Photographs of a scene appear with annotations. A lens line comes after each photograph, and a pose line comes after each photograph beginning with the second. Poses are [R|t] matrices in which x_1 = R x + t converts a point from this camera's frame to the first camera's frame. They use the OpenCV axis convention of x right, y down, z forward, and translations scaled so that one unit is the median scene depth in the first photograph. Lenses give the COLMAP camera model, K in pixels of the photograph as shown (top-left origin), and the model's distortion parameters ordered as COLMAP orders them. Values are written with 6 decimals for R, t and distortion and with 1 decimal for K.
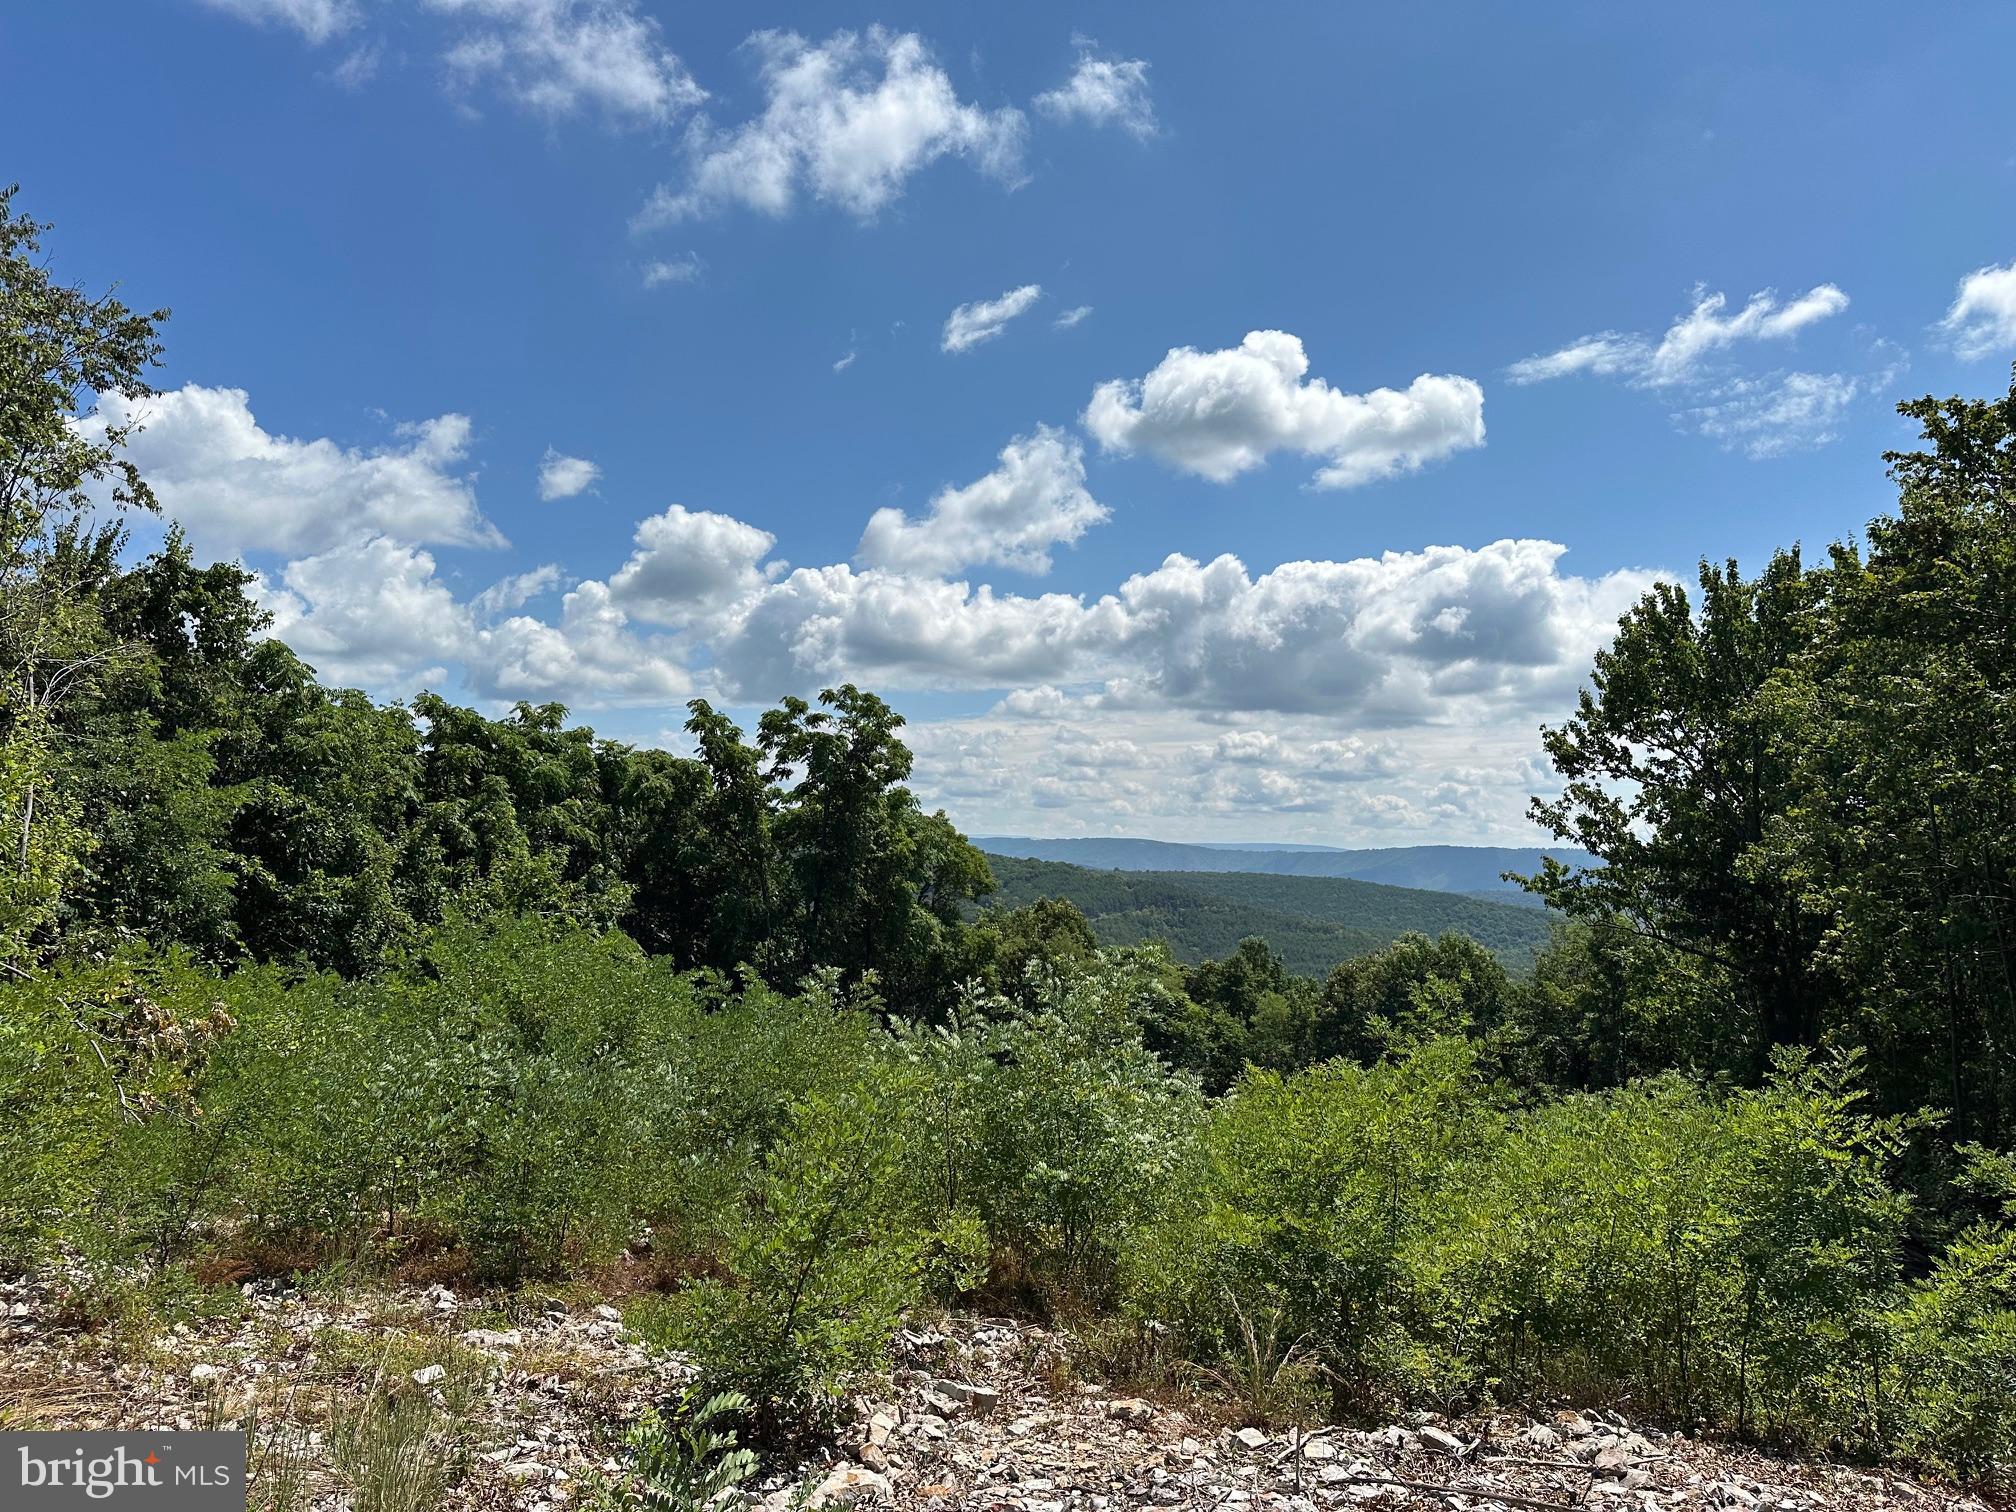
lens RADIAL K [[1410.1, 0, 1012.3], [0, 1410.1, 747.8], [0, 0, 1]] dist [0.042249, -0.054666]
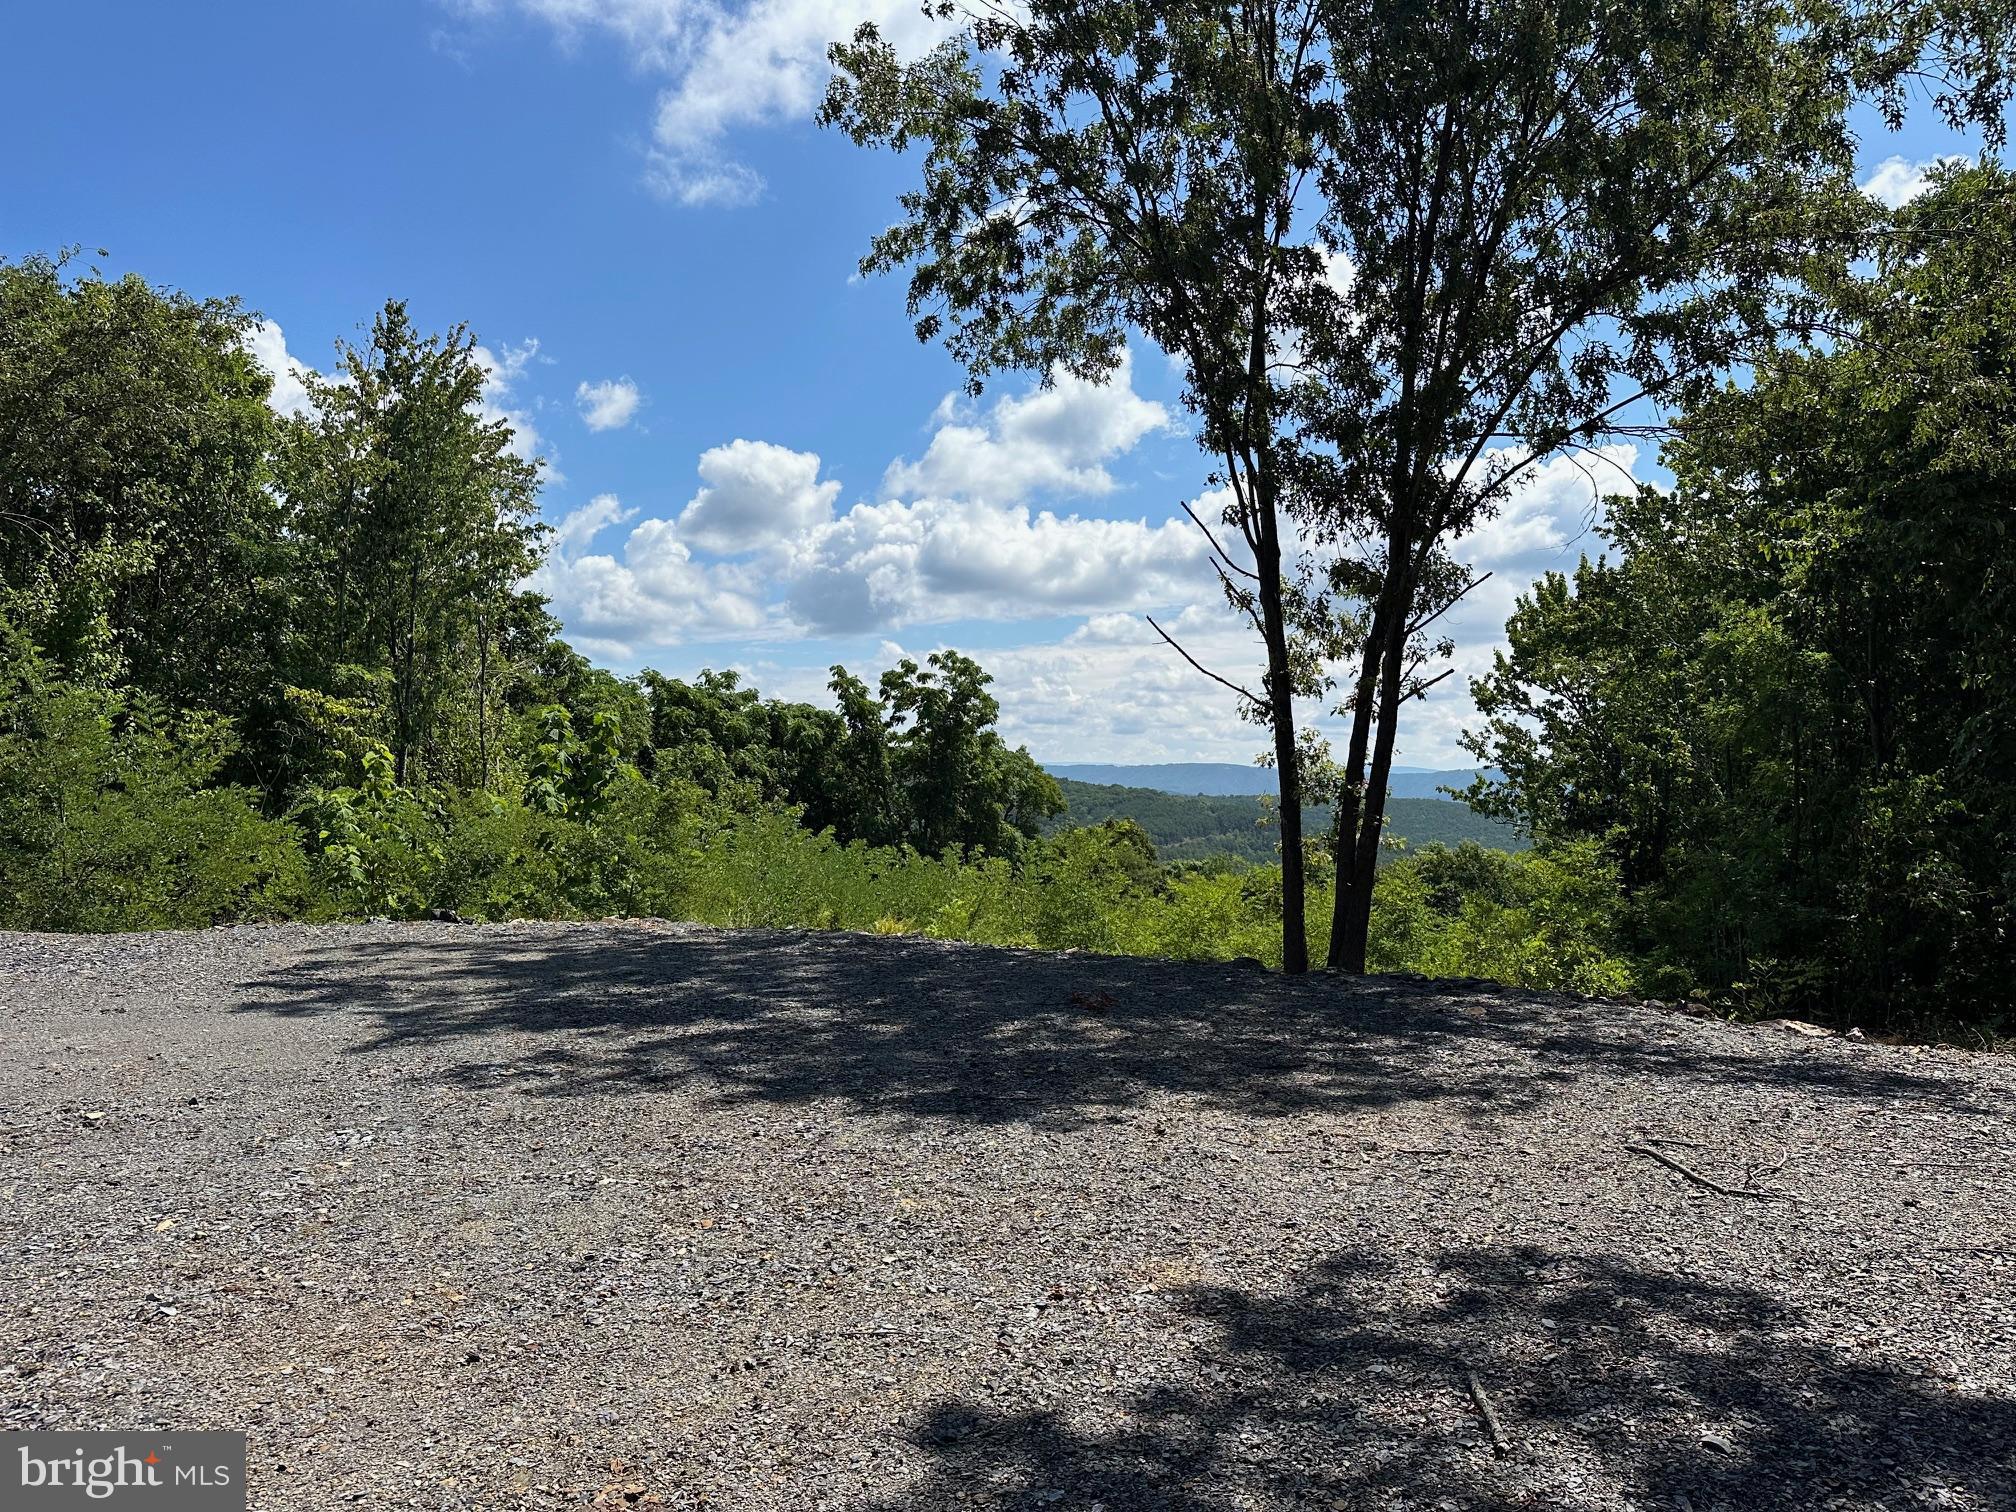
lens RADIAL K [[1427.3, 0, 1016.8], [0, 1427.3, 776.5], [0, 0, 1]] dist [0.081136, -0.030122]
pose [[0.998671, -0.017841, -0.048351, 0.007178], [0.021231, 0.997283, 0.070537, -0.022339], [0.046962, -0.071470, 0.996337, -0.328787]]
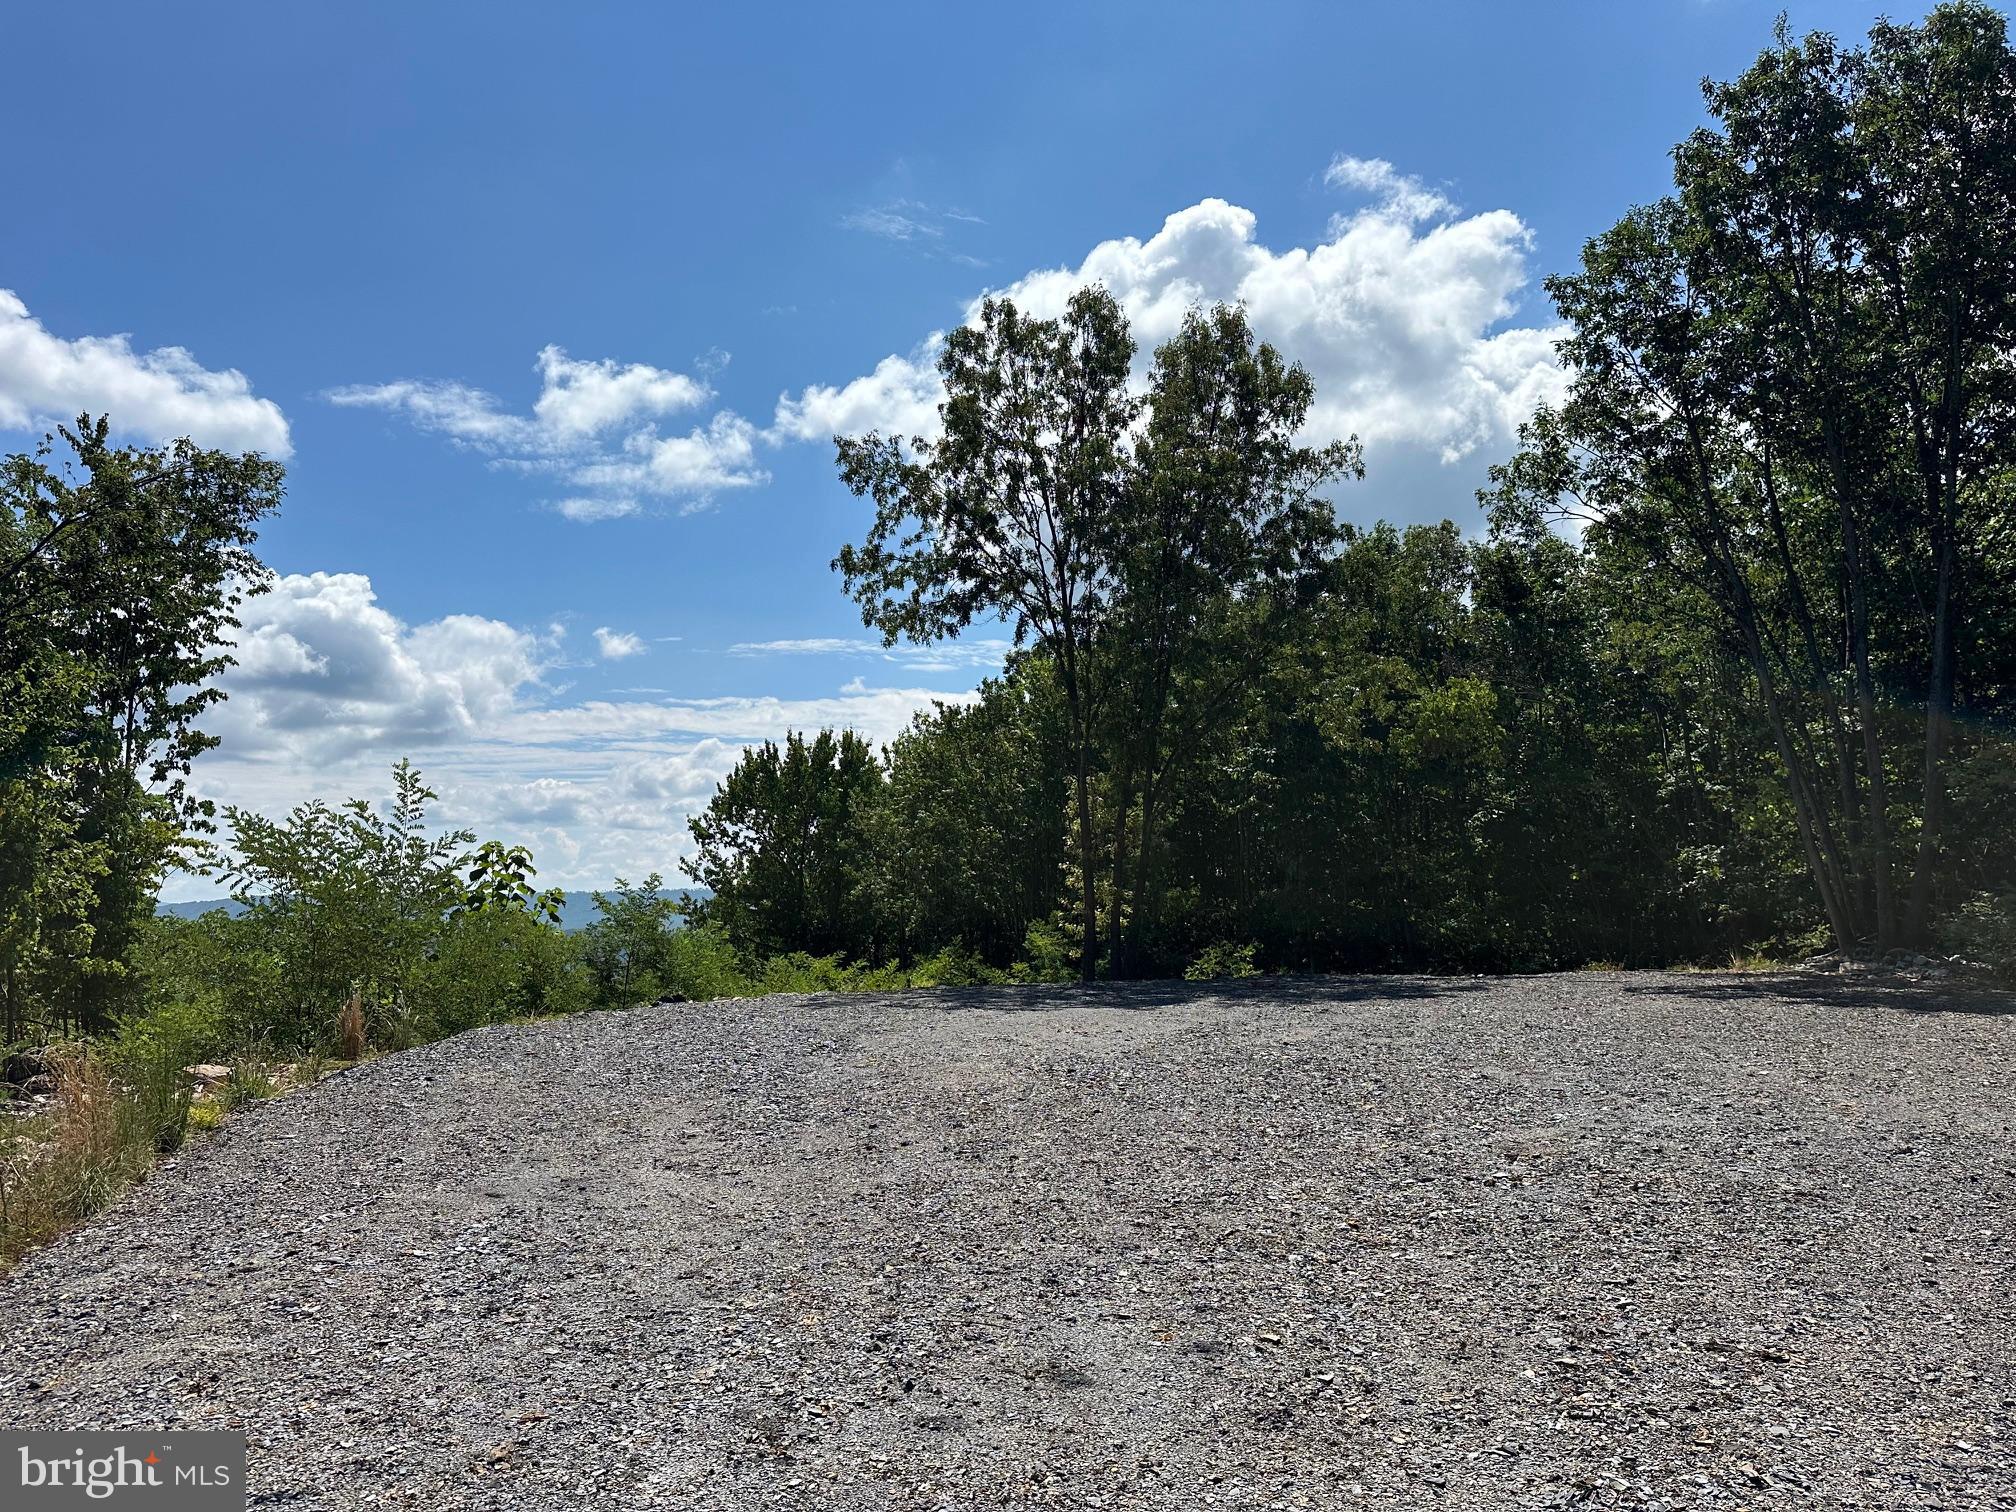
lens RADIAL K [[1428.0, 0, 1011.1], [0, 1428.0, 755.5], [0, 0, 1]] dist [0.045139, 0.000360]
pose [[0.717188, 0.033791, 0.696060, -0.450874], [-0.018217, 0.999391, -0.029747, -0.036230], [-0.696642, 0.008654, 0.717367, -0.411538]]
